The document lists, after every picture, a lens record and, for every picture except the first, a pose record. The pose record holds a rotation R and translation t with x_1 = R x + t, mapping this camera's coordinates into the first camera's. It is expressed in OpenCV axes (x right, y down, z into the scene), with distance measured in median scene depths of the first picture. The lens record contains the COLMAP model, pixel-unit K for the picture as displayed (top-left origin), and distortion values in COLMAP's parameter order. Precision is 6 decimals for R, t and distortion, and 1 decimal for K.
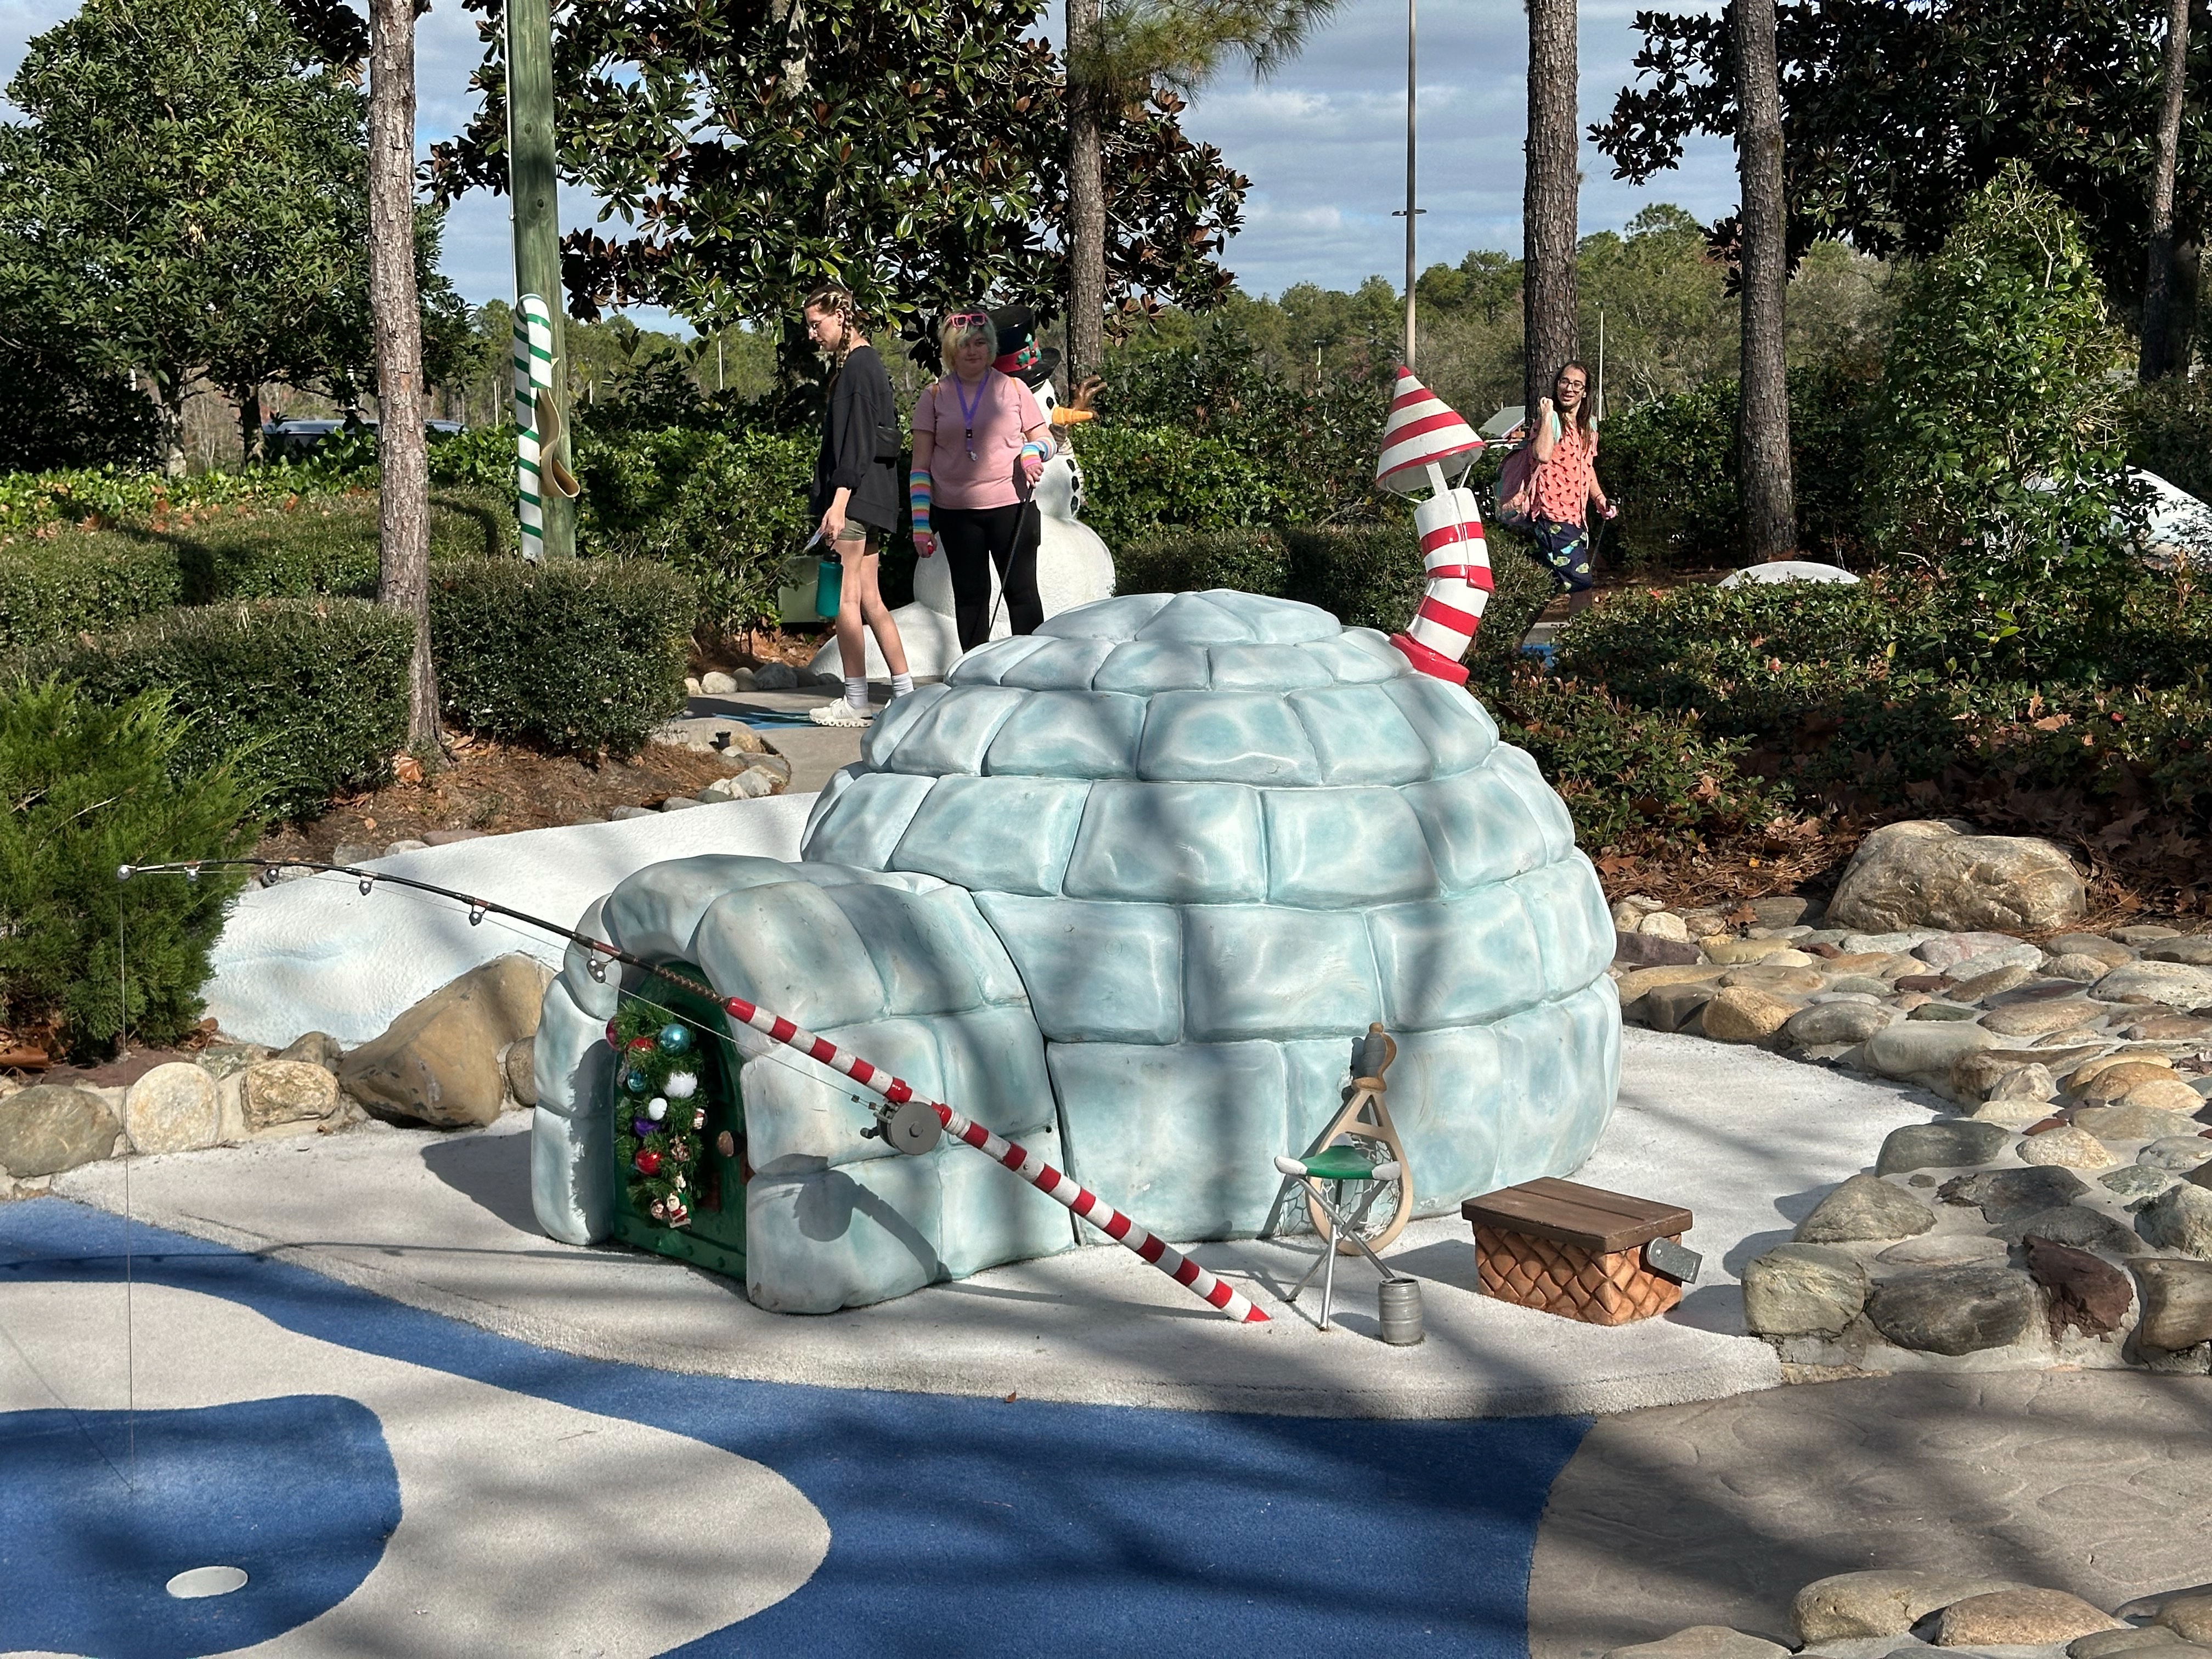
lens RADIAL K [[3082.1, 0, 1108.0], [0, 3082.1, 828.2], [0, 0, 1]] dist [0.015524, 0.000000]
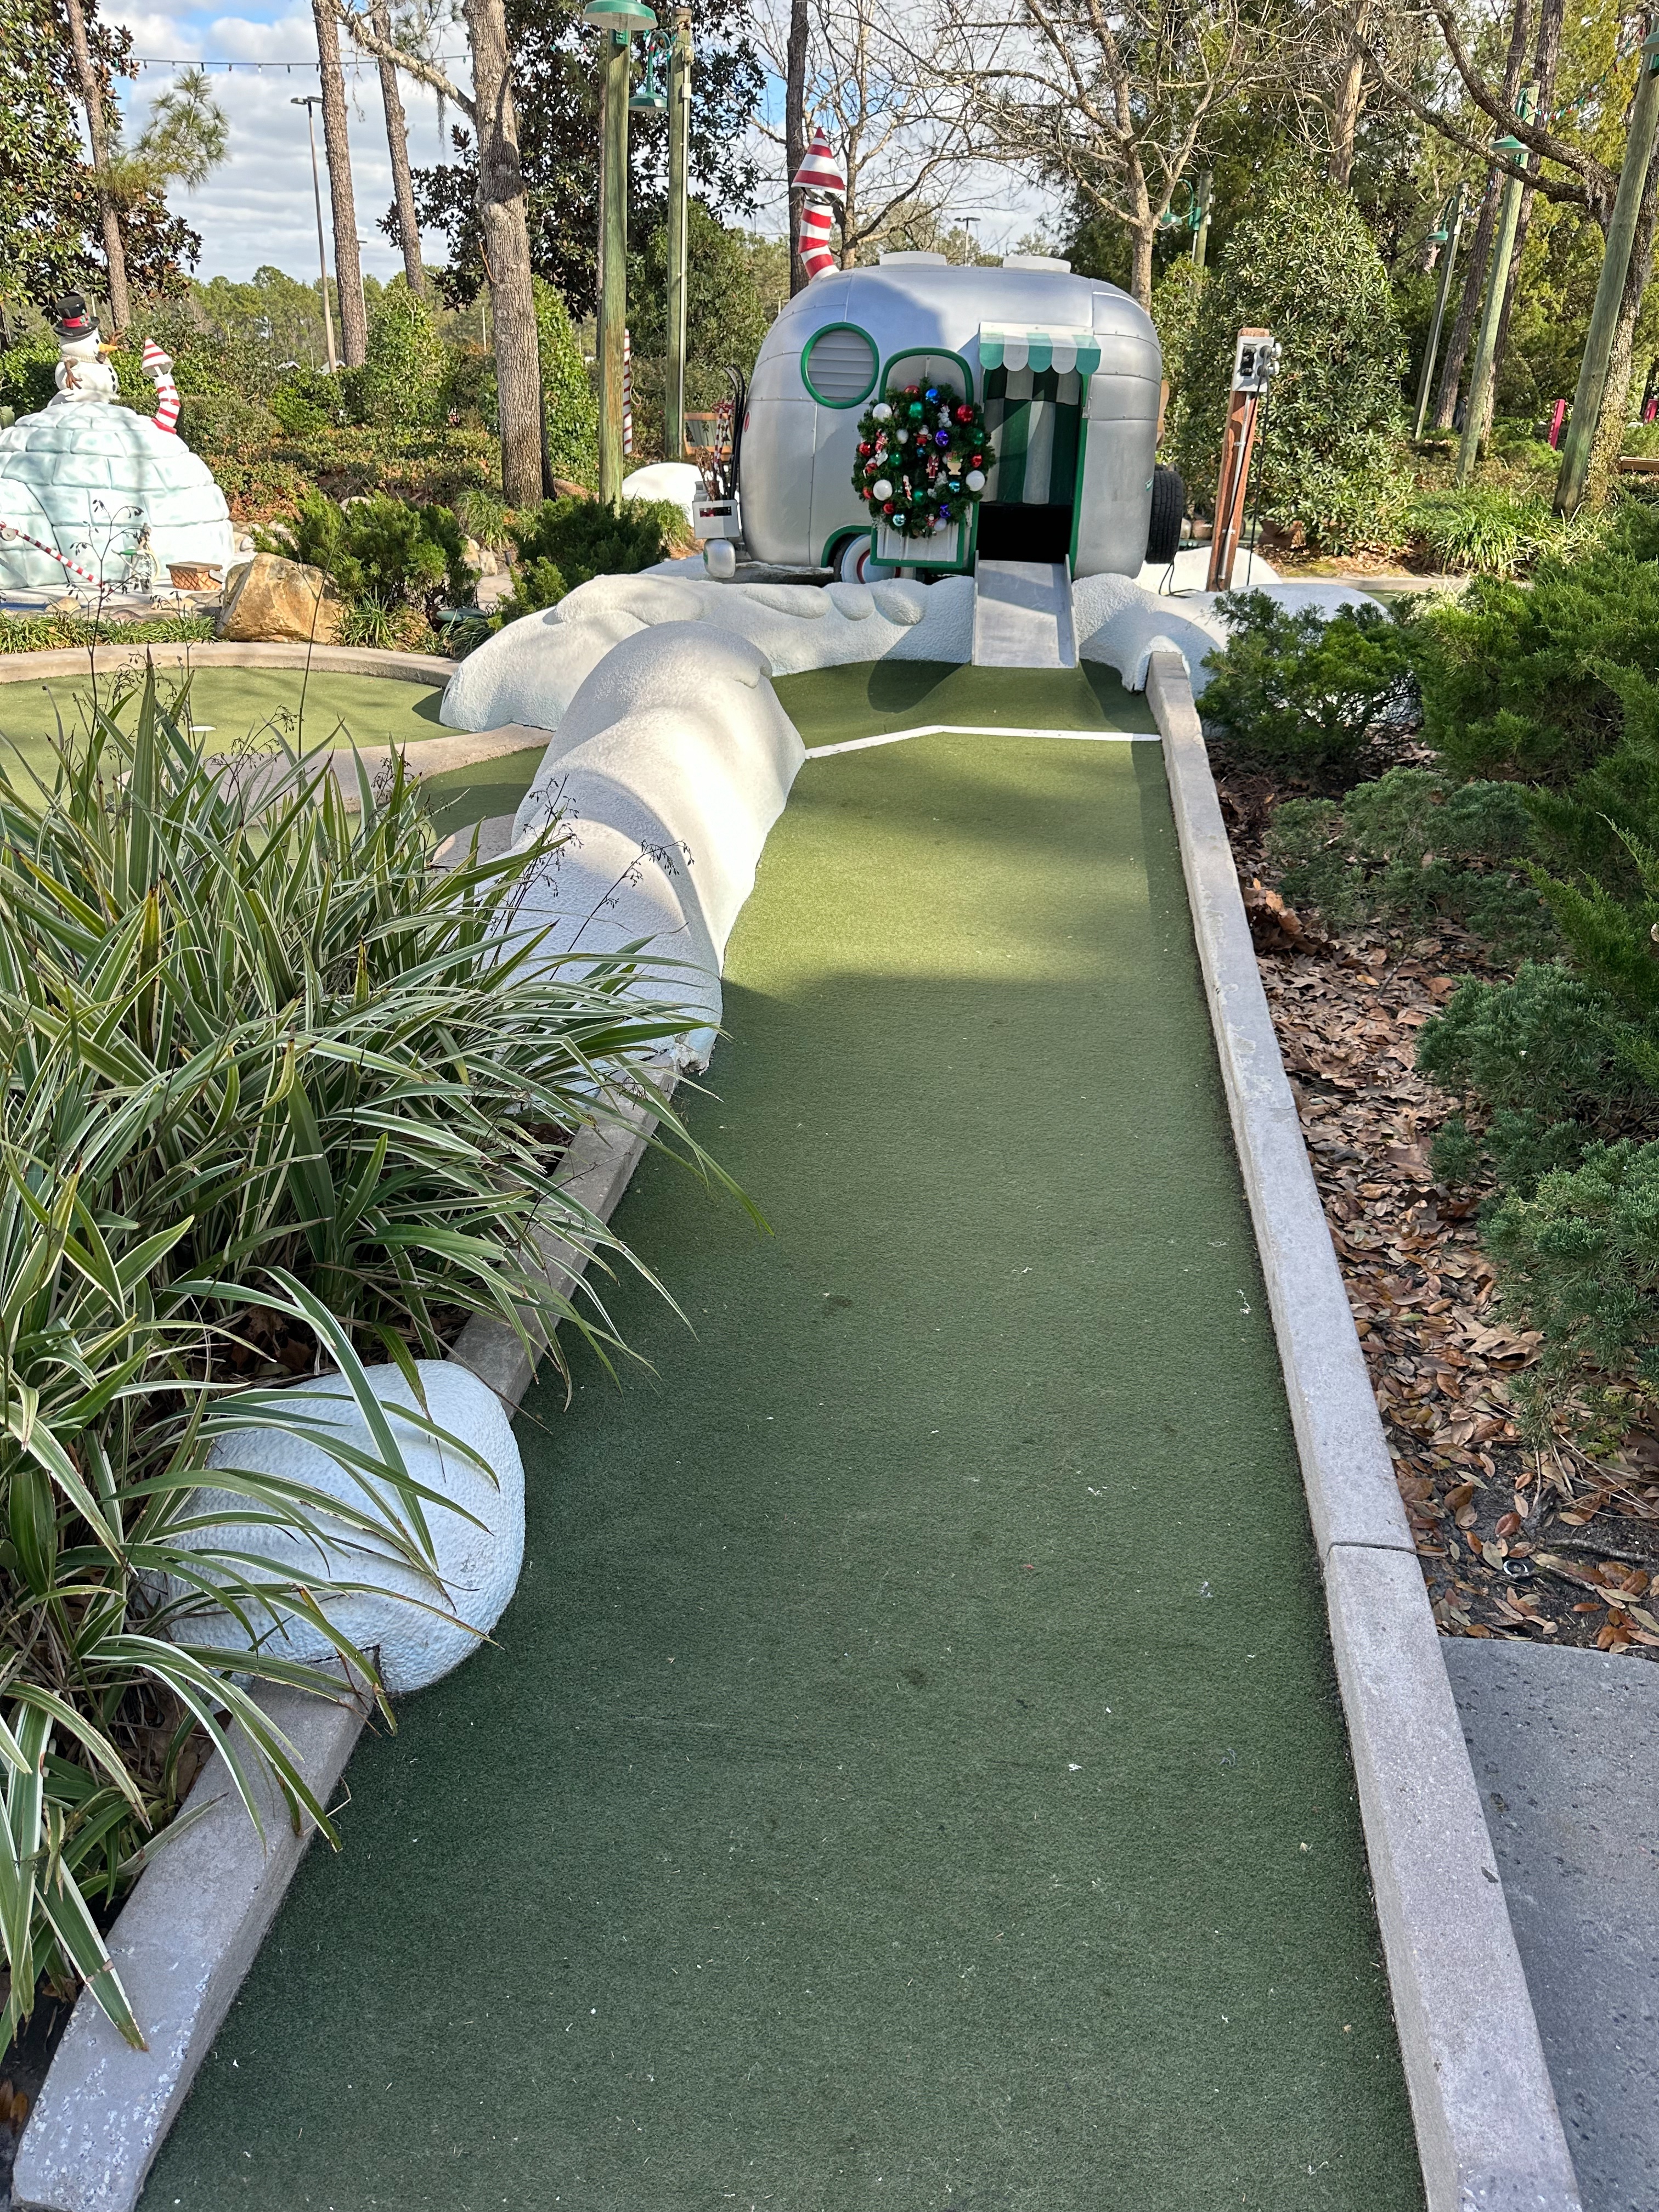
lens RADIAL K [[1527.7, 0, 820.4], [0, 1527.7, 1109.3], [0, 0, 1]] dist [-0.001808, -0.008480]
pose [[0.941000, -0.088476, 0.326636, 0.061442], [-0.017902, 0.950851, 0.309131, 0.049983], [-0.337933, -0.296740, 0.893167, -0.390523]]
